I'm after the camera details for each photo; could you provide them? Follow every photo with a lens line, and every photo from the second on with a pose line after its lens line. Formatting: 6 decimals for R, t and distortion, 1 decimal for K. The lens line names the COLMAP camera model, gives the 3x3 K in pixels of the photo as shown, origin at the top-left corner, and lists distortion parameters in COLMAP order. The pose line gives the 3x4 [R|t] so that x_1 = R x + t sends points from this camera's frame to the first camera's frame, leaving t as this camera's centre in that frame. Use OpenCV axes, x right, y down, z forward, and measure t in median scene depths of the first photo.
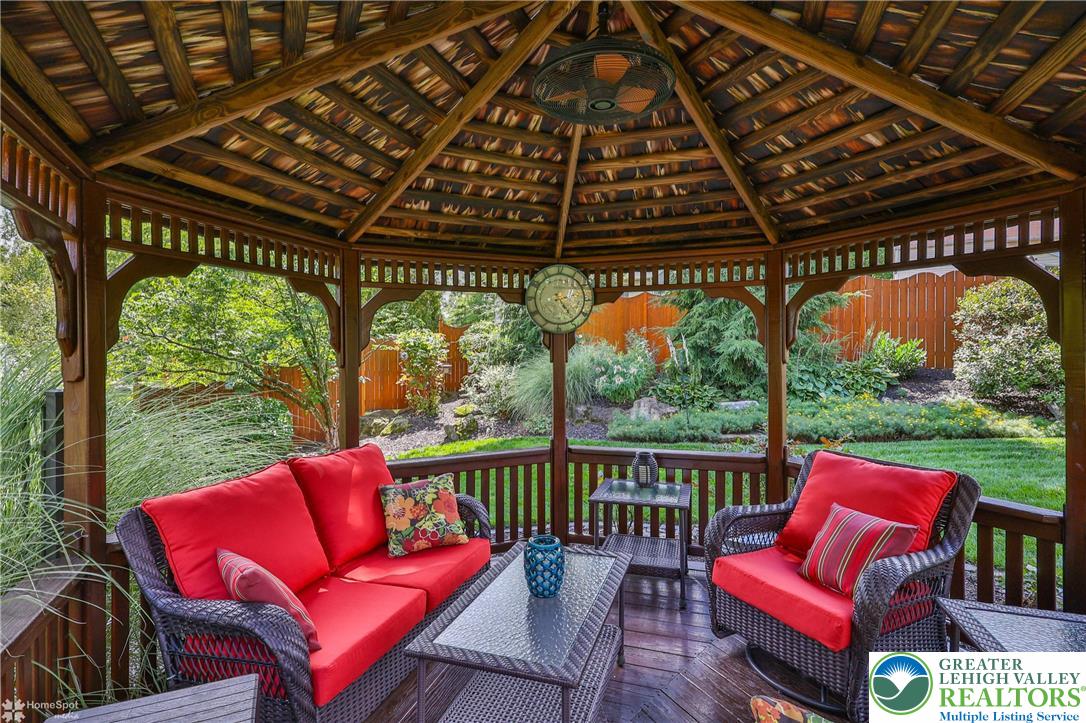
lens RADIAL K [[541.9, 0, 537.1], [0, 541.9, 360.2], [0, 0, 1]] dist [0.001202, -0.000173]
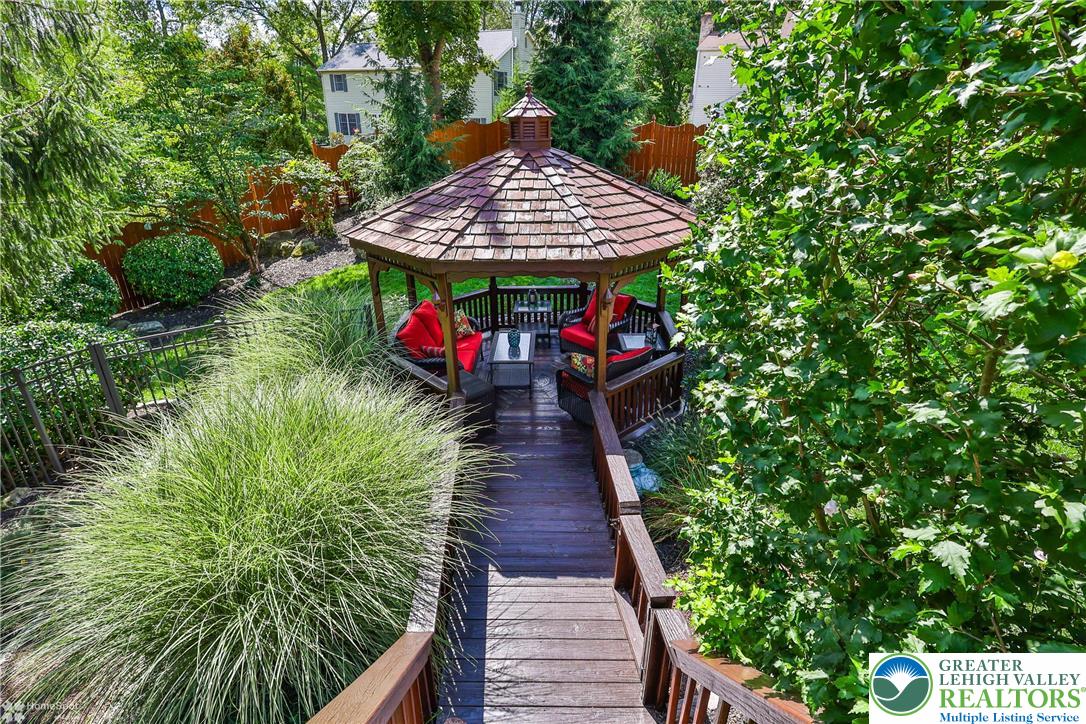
lens RADIAL K [[541.9, 0, 544.1], [0, 541.9, 362.2], [0, 0, 1]] dist [0.001202, -0.000173]
pose [[0.951900, -0.131072, 0.276959, -0.446622], [0.008075, 0.914306, 0.404945, -0.494974], [-0.306302, -0.383230, 0.871386, -1.198696]]
